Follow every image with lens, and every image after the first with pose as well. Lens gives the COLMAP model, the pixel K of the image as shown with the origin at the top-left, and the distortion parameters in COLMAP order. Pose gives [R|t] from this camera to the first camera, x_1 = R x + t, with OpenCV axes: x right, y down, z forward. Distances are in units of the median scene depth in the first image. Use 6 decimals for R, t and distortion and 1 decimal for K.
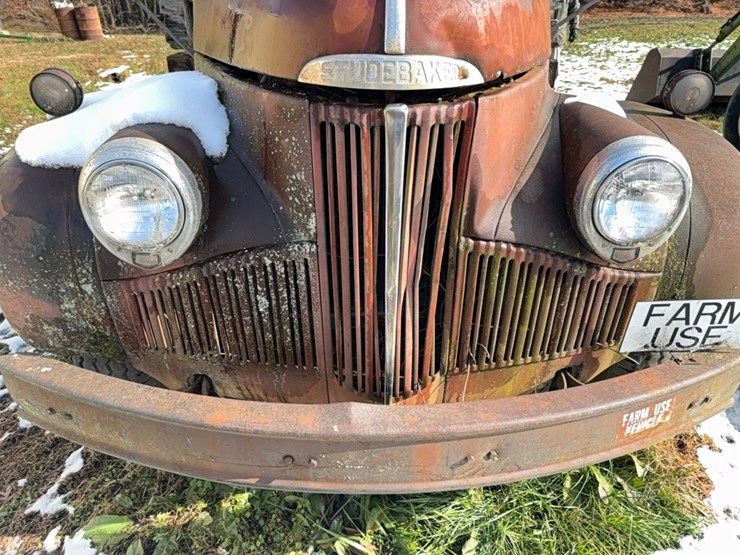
lens RADIAL K [[516.4, 0, 364.6], [0, 516.4, 277.6], [0, 0, 1]] dist [0.054573, -0.072304]
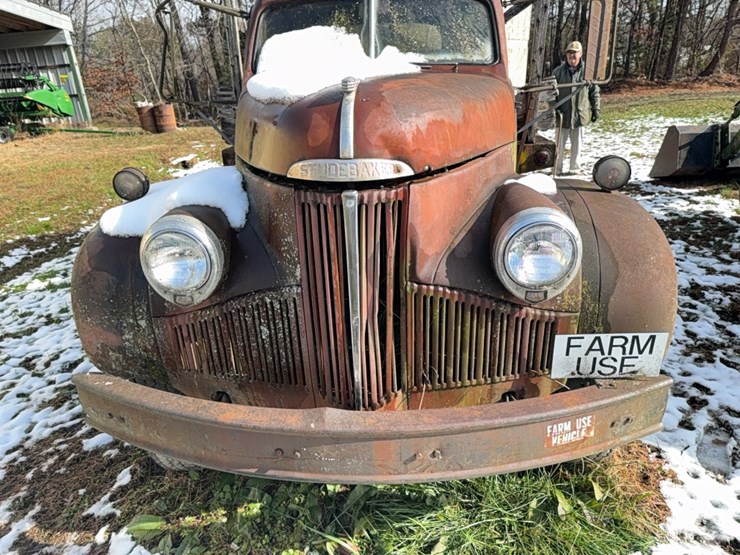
lens RADIAL K [[516.4, 0, 368.3], [0, 516.4, 276.2], [0, 0, 1]] dist [0.054573, -0.072304]
pose [[0.995349, -0.004914, -0.096214, 0.187880], [-0.008652, 0.990104, -0.140070, 0.084569], [0.095950, 0.140251, 0.985456, -0.302767]]
